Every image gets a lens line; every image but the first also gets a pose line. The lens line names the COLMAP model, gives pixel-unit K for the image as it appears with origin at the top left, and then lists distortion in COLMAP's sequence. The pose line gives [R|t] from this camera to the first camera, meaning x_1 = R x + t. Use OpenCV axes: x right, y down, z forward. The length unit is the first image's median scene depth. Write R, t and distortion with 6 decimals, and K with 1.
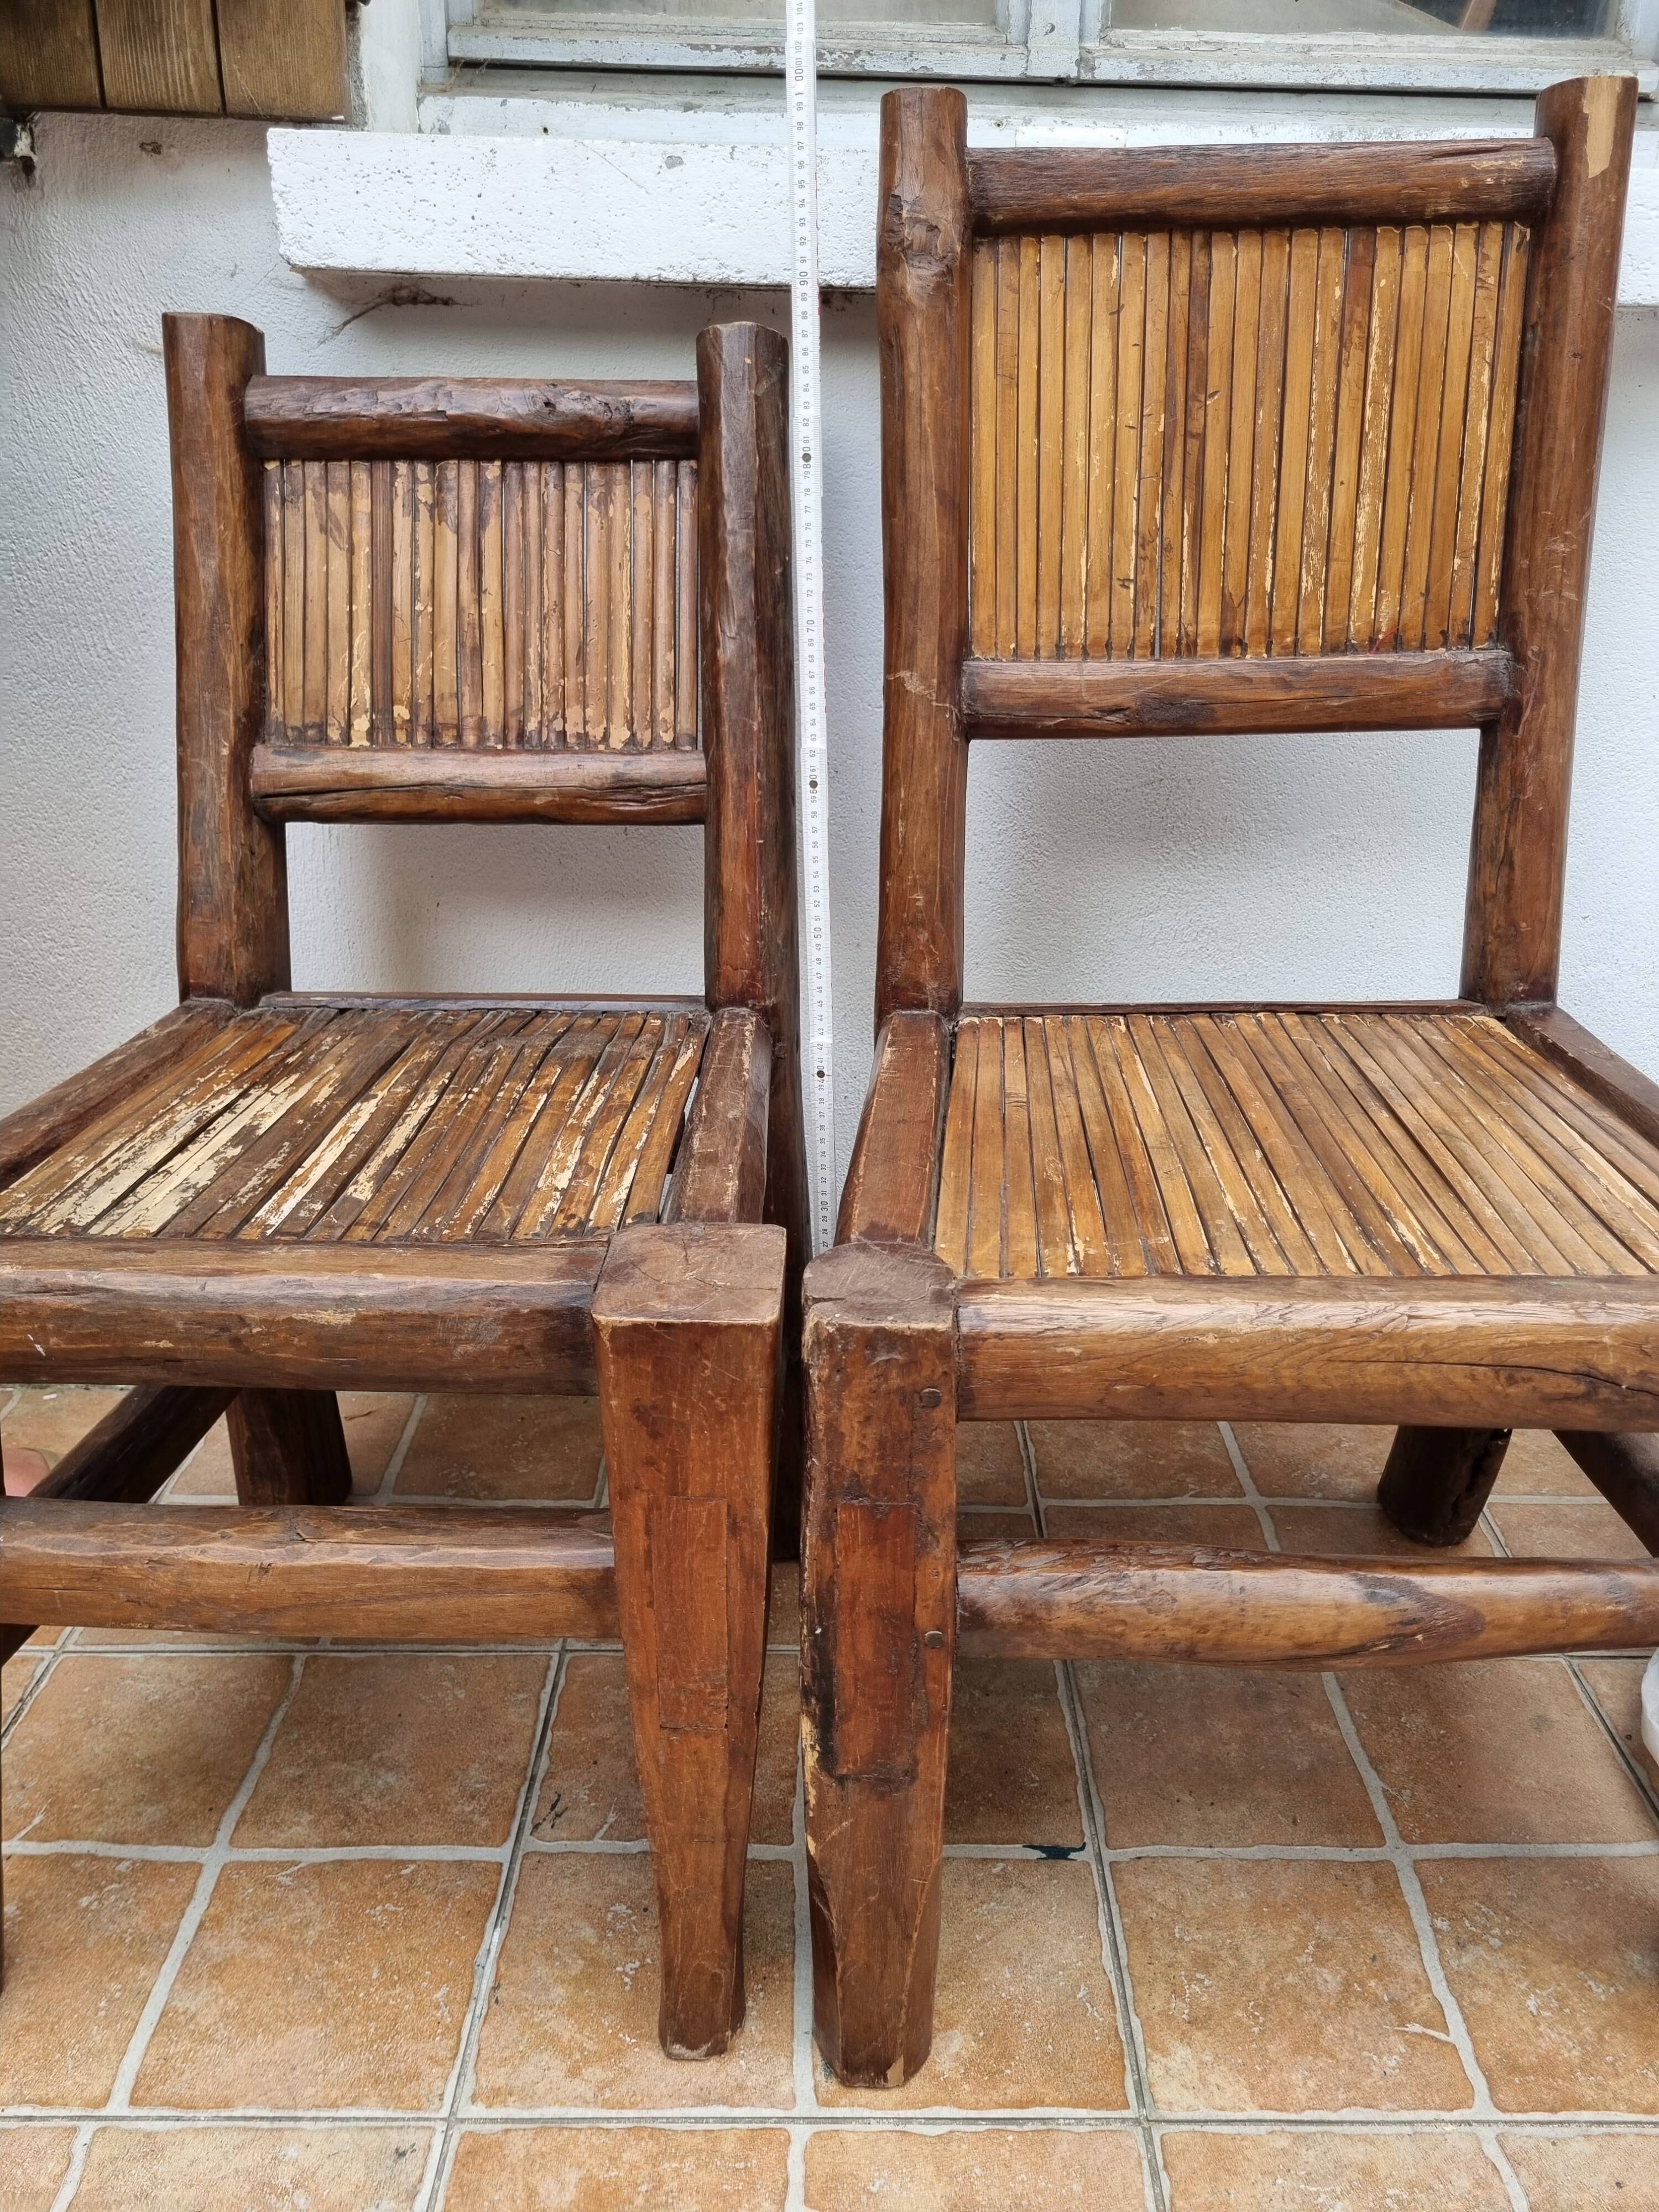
lens RADIAL K [[1694.1, 0, 839.9], [0, 1694.1, 1093.3], [0, 0, 1]] dist [0.050804, -0.042790]
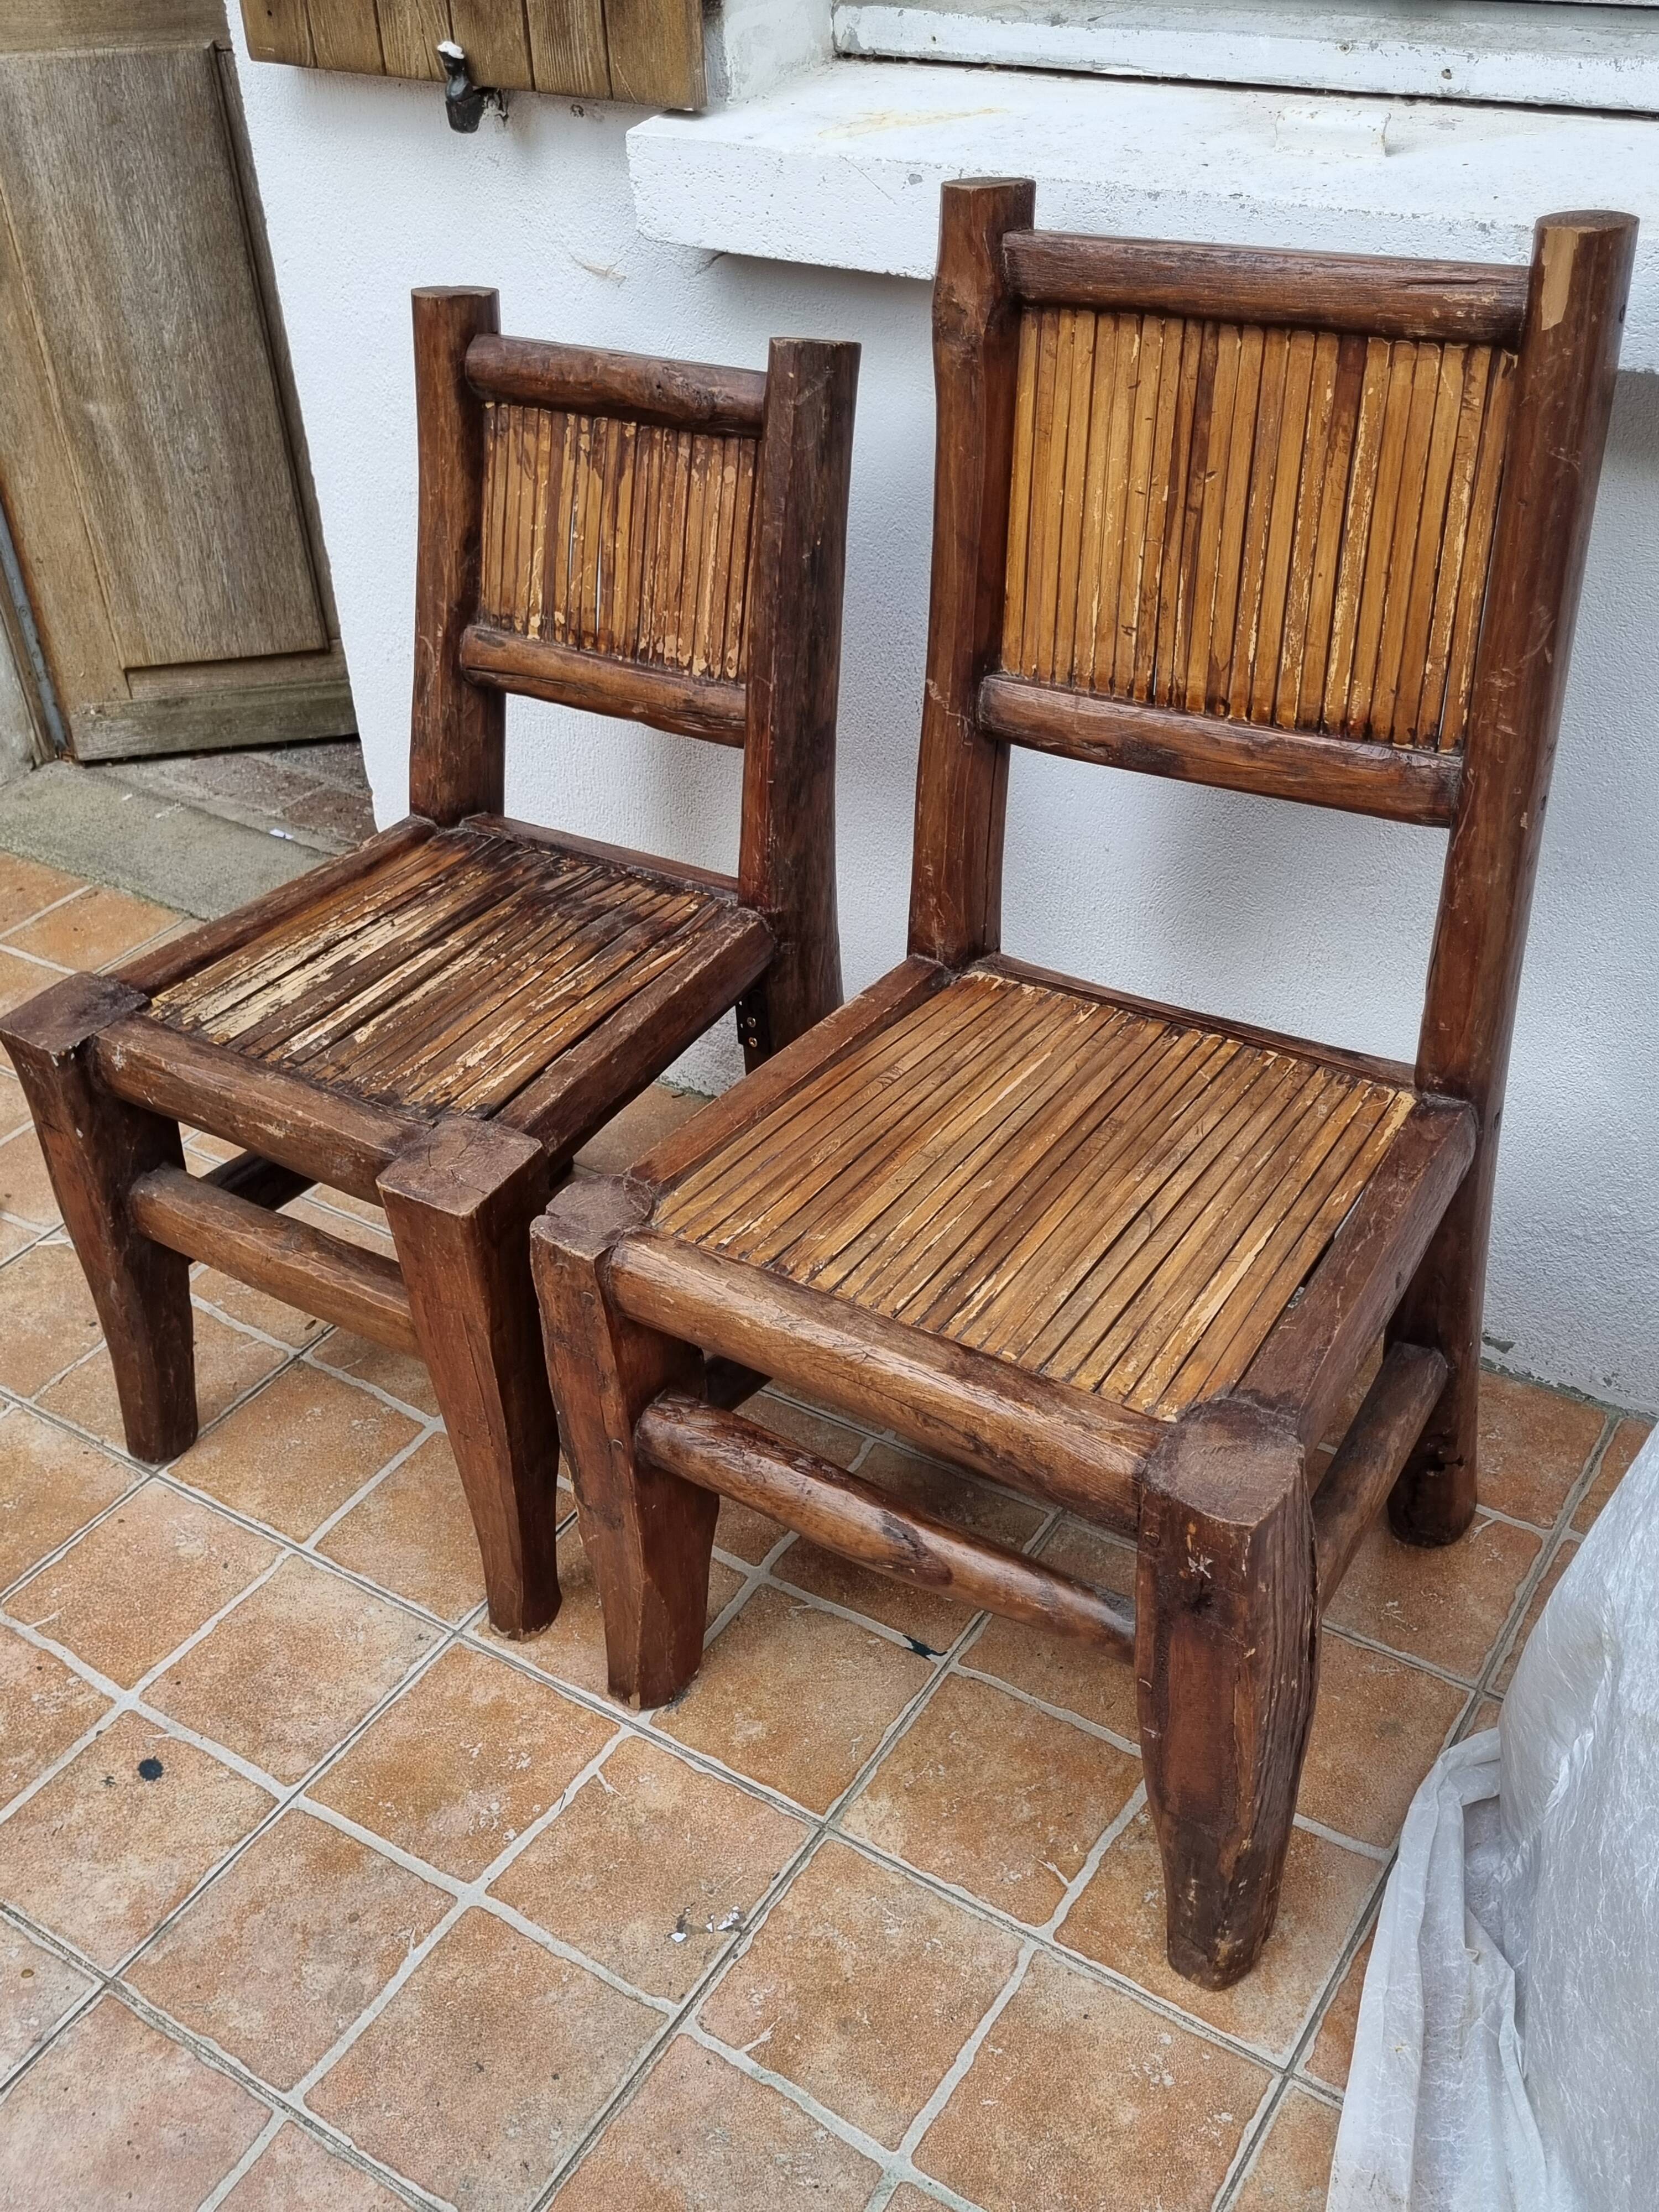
lens RADIAL K [[2175.8, 0, 818.6], [0, 2175.8, 1091.0], [0, 0, 1]] dist [0.035839, 0.000000]
pose [[0.826290, 0.272795, -0.492775, 0.780283], [-0.142319, 0.947617, 0.285949, -0.397799], [0.544968, -0.166145, 0.821831, -0.296063]]
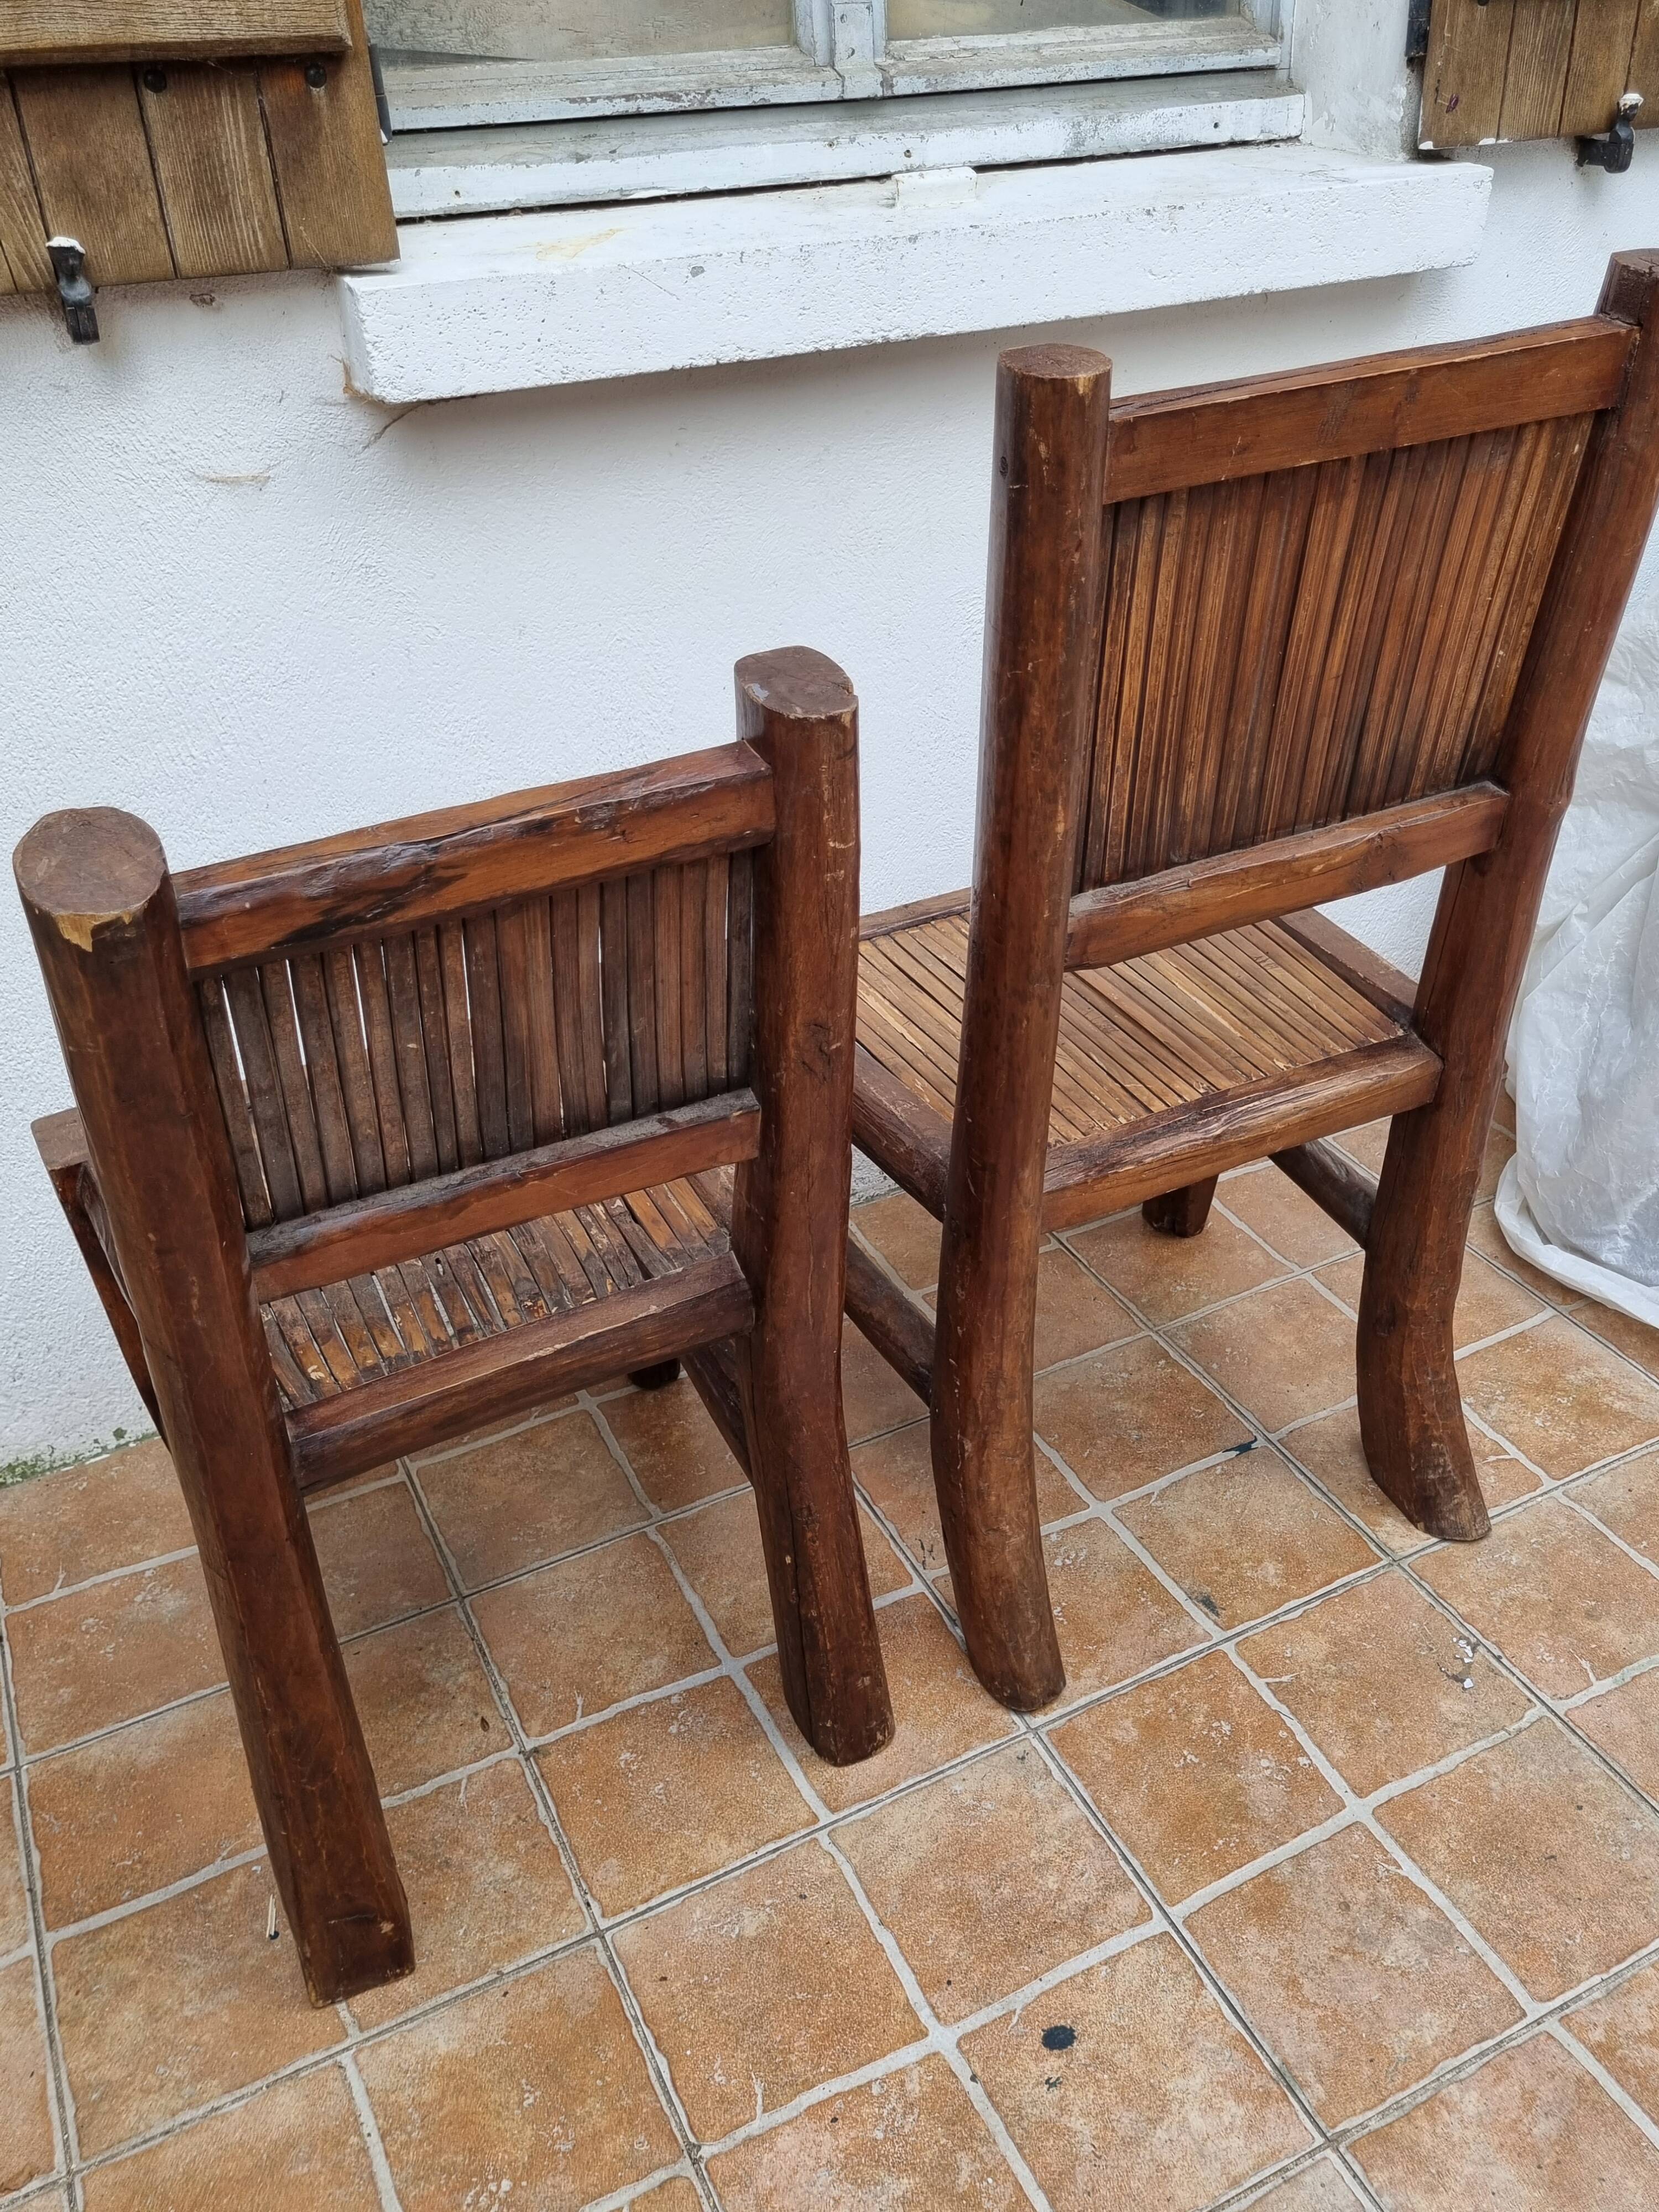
lens RADIAL K [[1858.4, 0, 853.1], [0, 1858.4, 1100.4], [0, 0, 1]] dist [0.051369, -0.044593]
pose [[0.895561, -0.279812, 0.345943, -0.586963], [0.216409, 0.953271, 0.210812, -0.256802], [-0.388765, -0.113930, 0.914266, -0.303766]]
